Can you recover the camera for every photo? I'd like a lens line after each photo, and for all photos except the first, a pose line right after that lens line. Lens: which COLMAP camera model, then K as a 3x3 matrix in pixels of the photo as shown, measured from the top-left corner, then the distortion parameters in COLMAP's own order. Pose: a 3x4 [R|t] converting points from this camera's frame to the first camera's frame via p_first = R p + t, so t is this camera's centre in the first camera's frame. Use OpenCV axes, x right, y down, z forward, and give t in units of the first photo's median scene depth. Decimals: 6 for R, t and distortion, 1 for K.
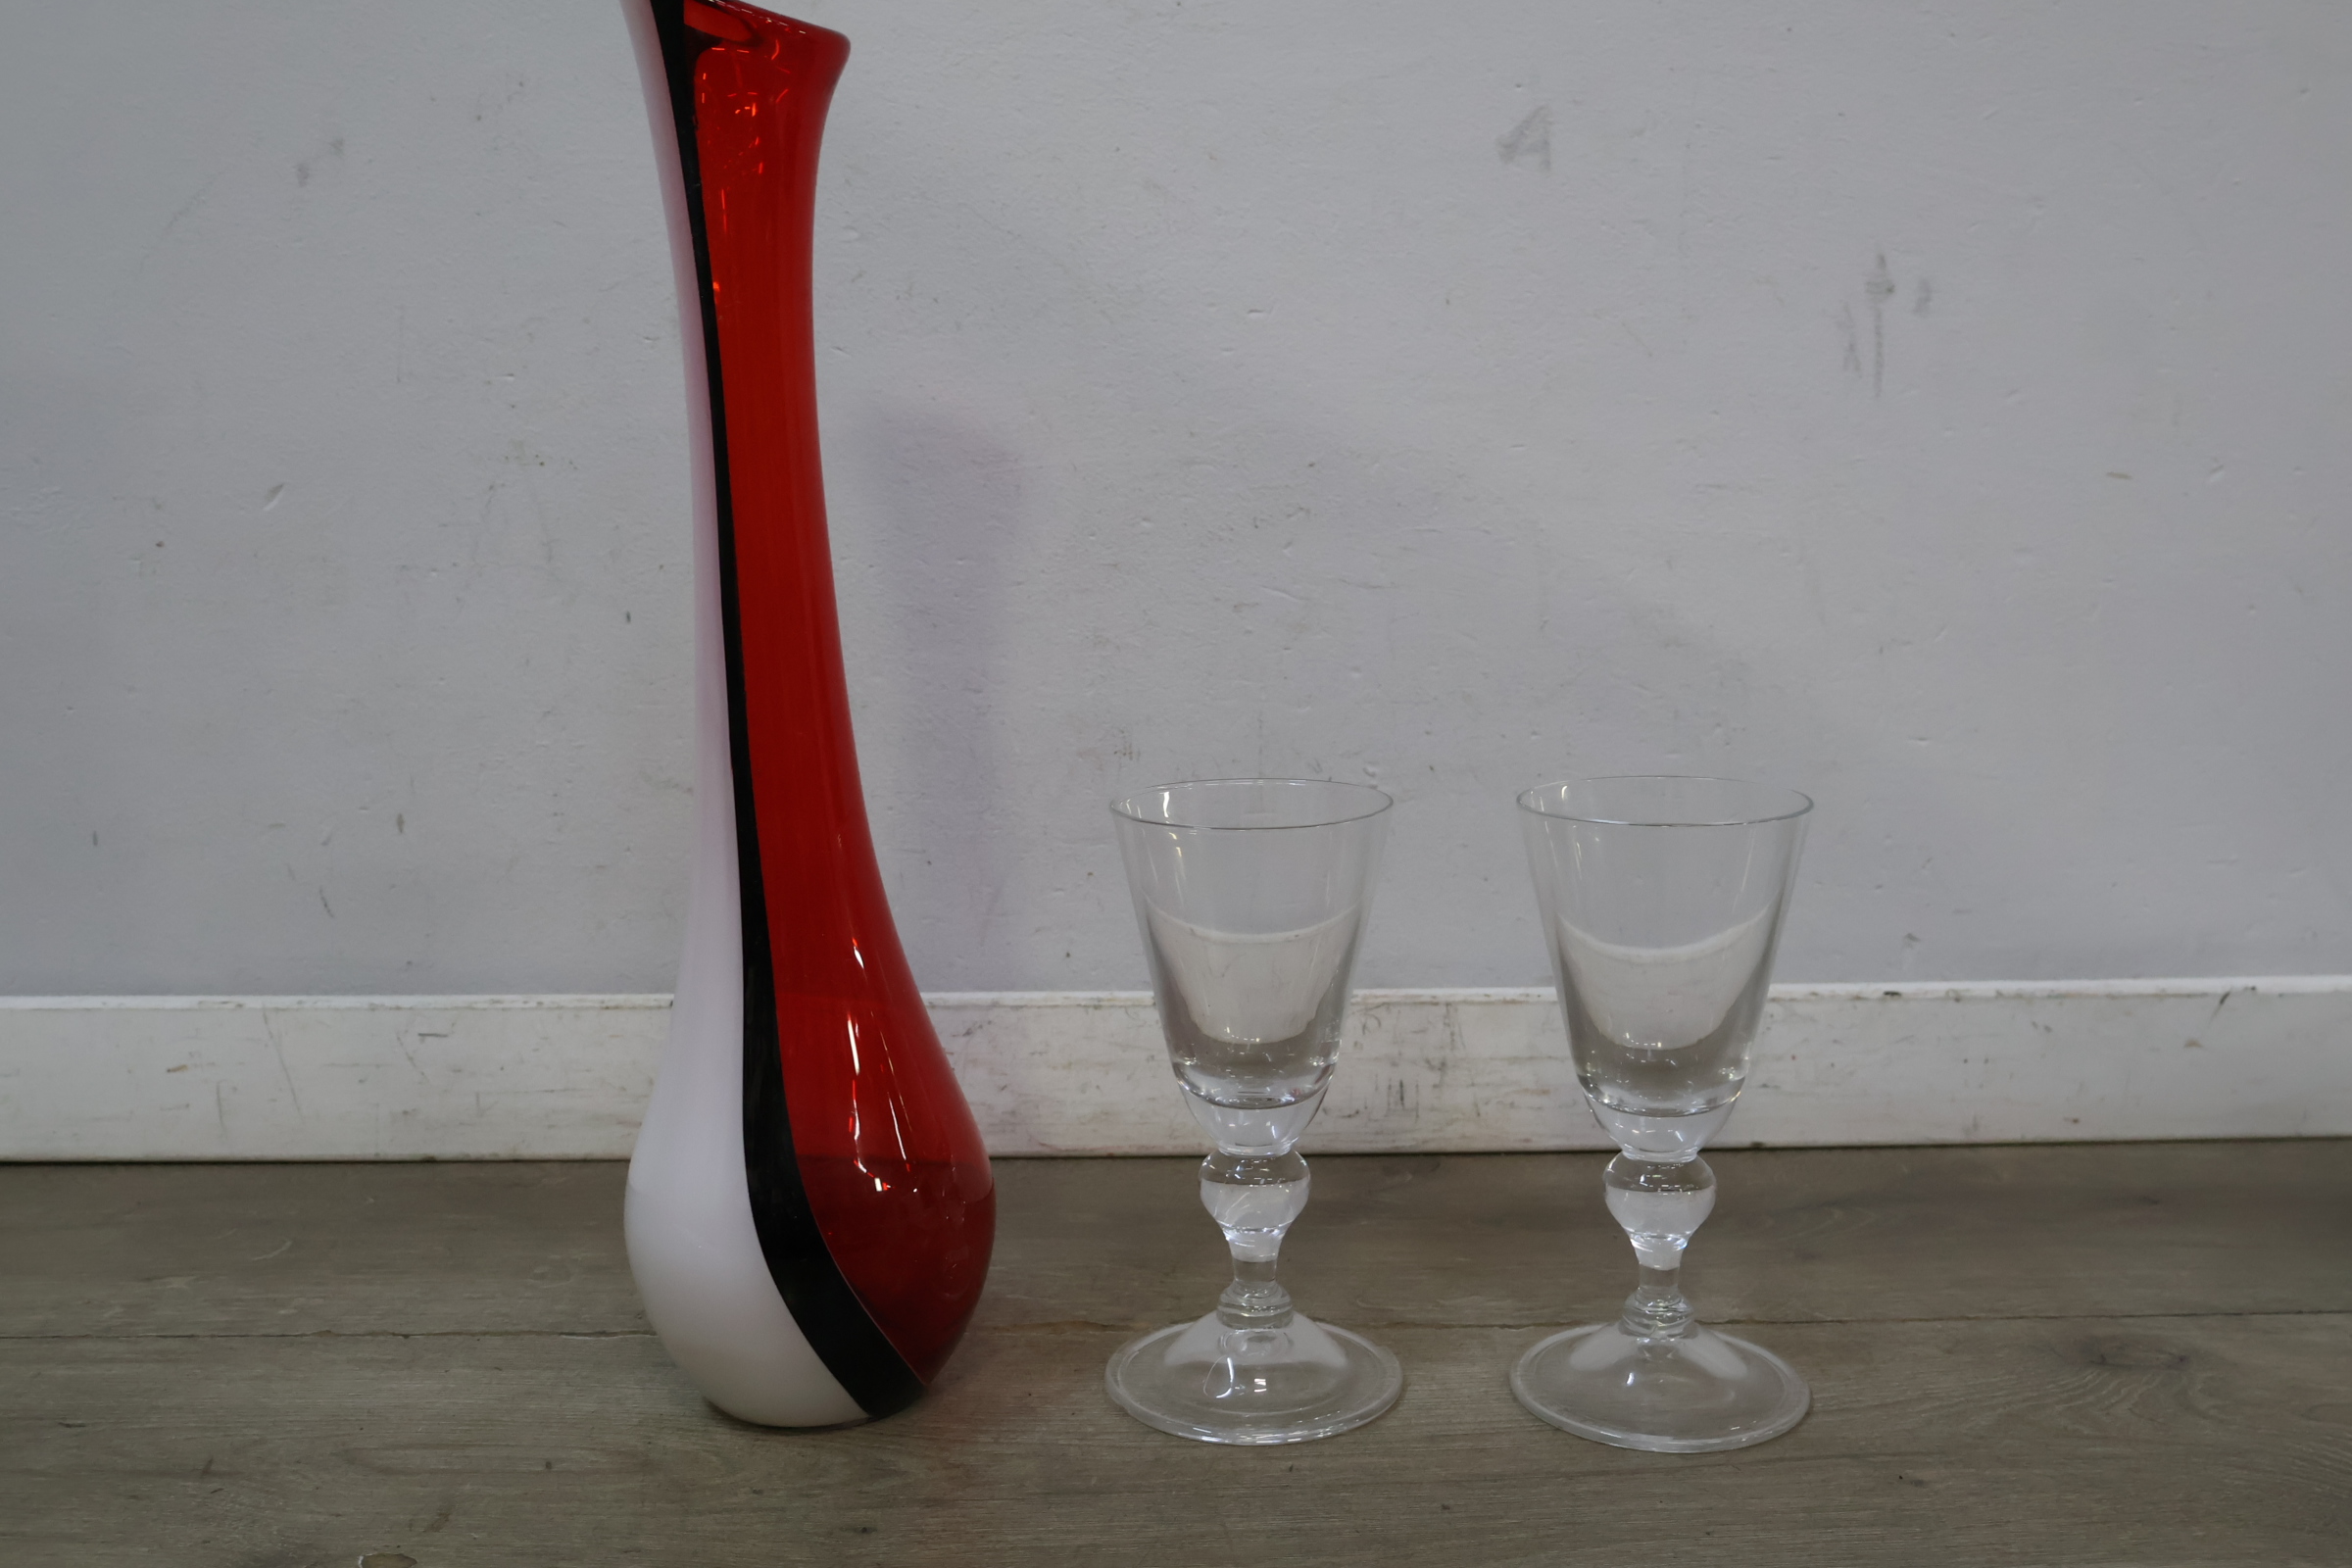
lens RADIAL K [[2282.5, 0, 1176.0], [0, 2282.5, 784.0], [0, 0, 1]] dist [0.018293, 0.000613]
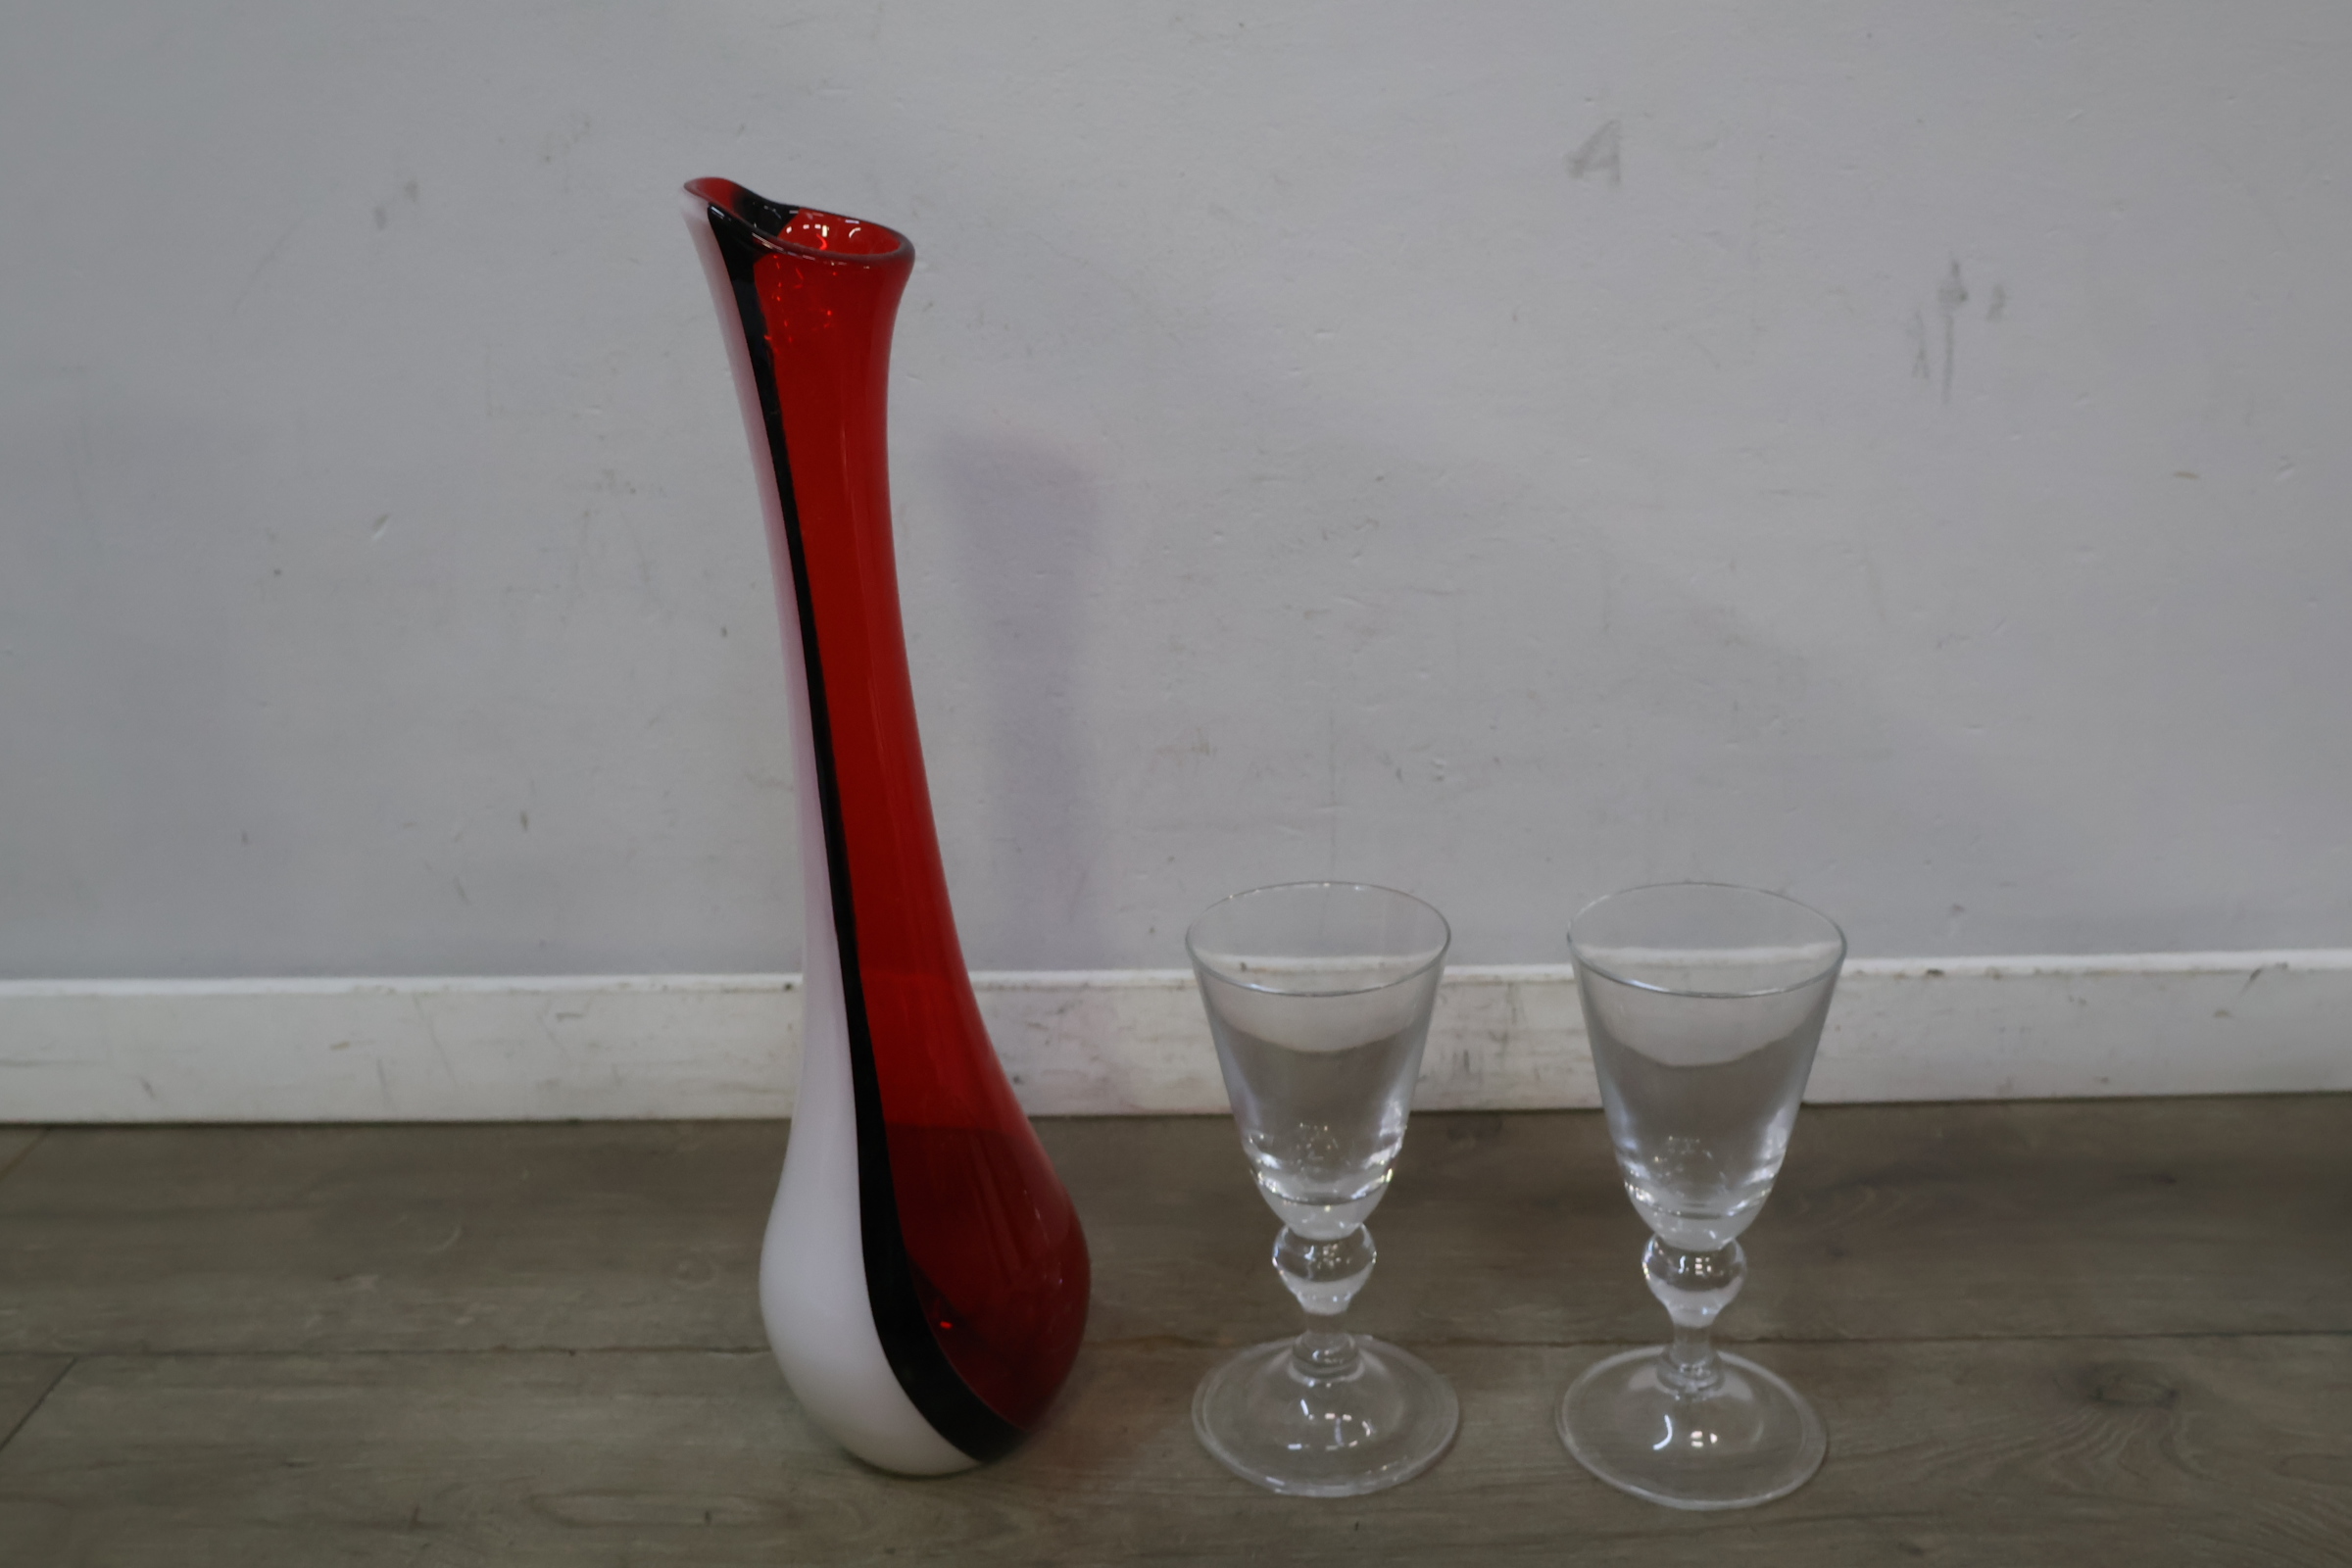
lens RADIAL K [[2284.6, 0, 1173.3], [0, 2284.6, 793.9], [0, 0, 1]] dist [0.025294, -0.008082]
pose [[0.998979, -0.013311, -0.043161, 0.010222], [0.021671, 0.979669, 0.199447, -0.219904], [0.039629, -0.200178, 0.978958, -0.032547]]
